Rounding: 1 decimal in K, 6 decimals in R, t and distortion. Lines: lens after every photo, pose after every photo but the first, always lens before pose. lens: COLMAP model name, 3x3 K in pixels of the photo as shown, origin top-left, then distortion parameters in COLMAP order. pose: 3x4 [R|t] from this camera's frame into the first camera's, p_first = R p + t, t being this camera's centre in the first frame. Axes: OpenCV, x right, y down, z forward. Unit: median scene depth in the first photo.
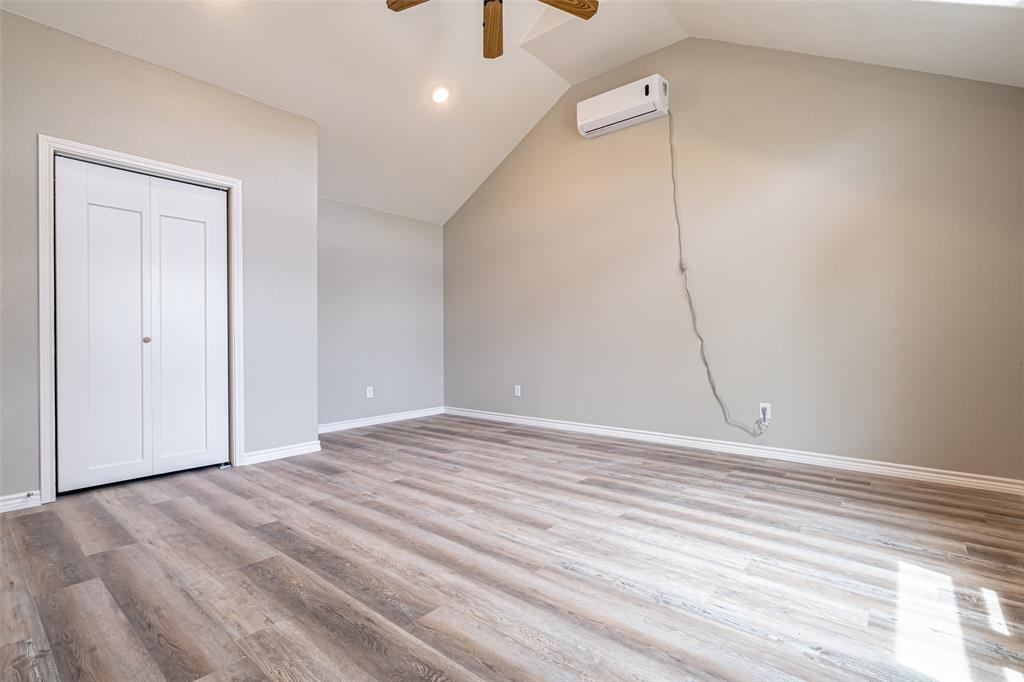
lens RADIAL K [[469.1, 0, 514.4], [0, 469.1, 342.2], [0, 0, 1]] dist [-0.004460, 0.001168]
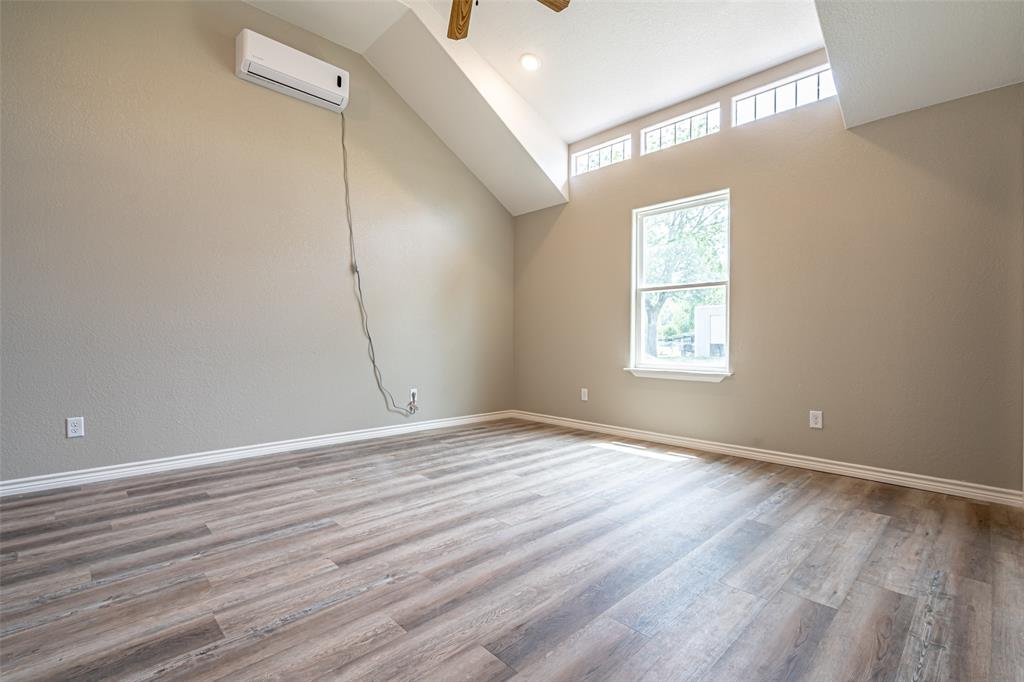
lens RADIAL K [[469.1, 0, 509.8], [0, 469.1, 346.8], [0, 0, 1]] dist [-0.004460, 0.001168]
pose [[0.110344, -0.011585, 0.993826, -1.001539], [-0.000341, 0.999932, 0.011694, -0.000981], [-0.993893, -0.001629, 0.110332, 0.835668]]
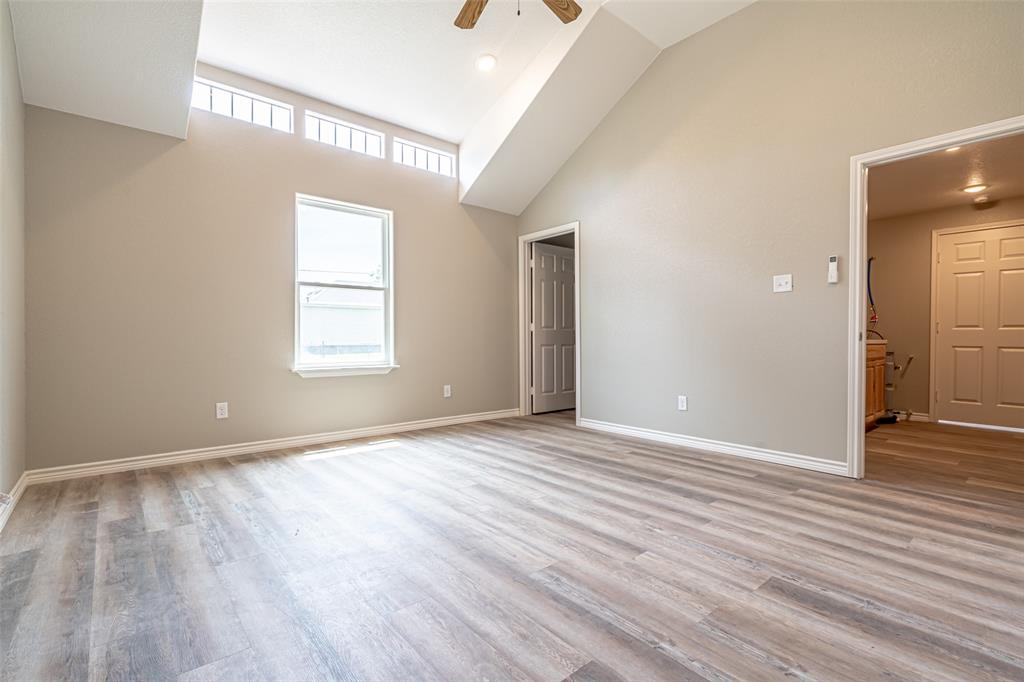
lens RADIAL K [[469.1, 0, 513.5], [0, 469.1, 348.9], [0, 0, 1]] dist [-0.004460, 0.001168]
pose [[-0.986589, -0.001506, 0.163216, -0.214305], [0.003424, 0.999546, 0.029922, -0.016850], [-0.163187, 0.030079, -0.986137, 1.992875]]
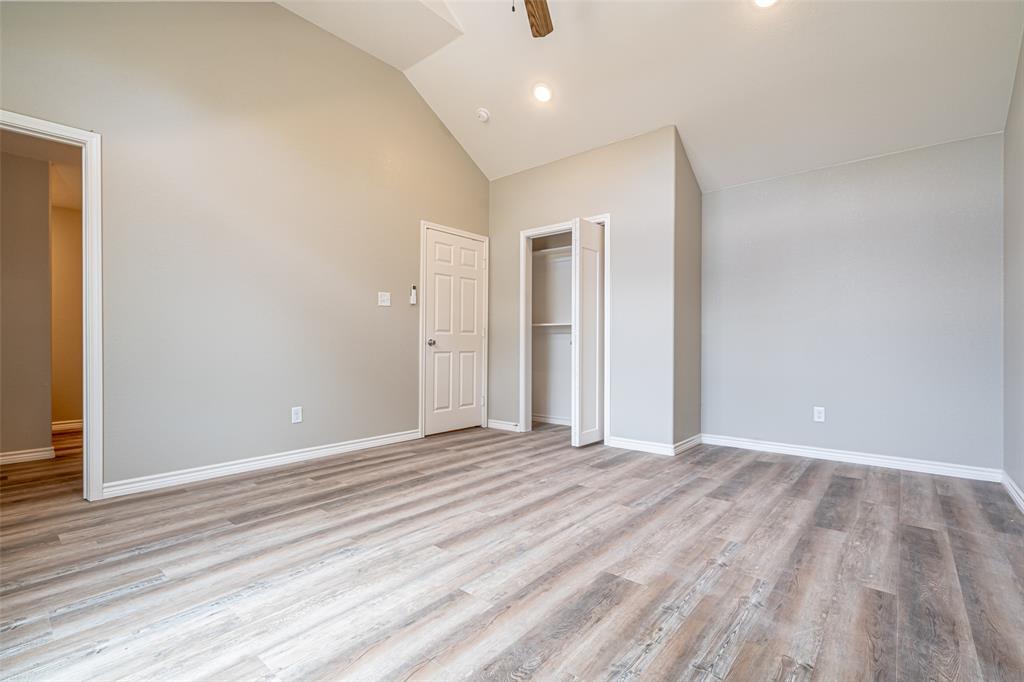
lens RADIAL K [[469.1, 0, 515.3], [0, 469.1, 339.6], [0, 0, 1]] dist [-0.004460, 0.001168]
pose [[-0.000748, -0.003695, -0.999993, 0.893698], [-0.009226, 0.999951, -0.003688, -0.013663], [0.999957, 0.009223, -0.000782, 1.017378]]
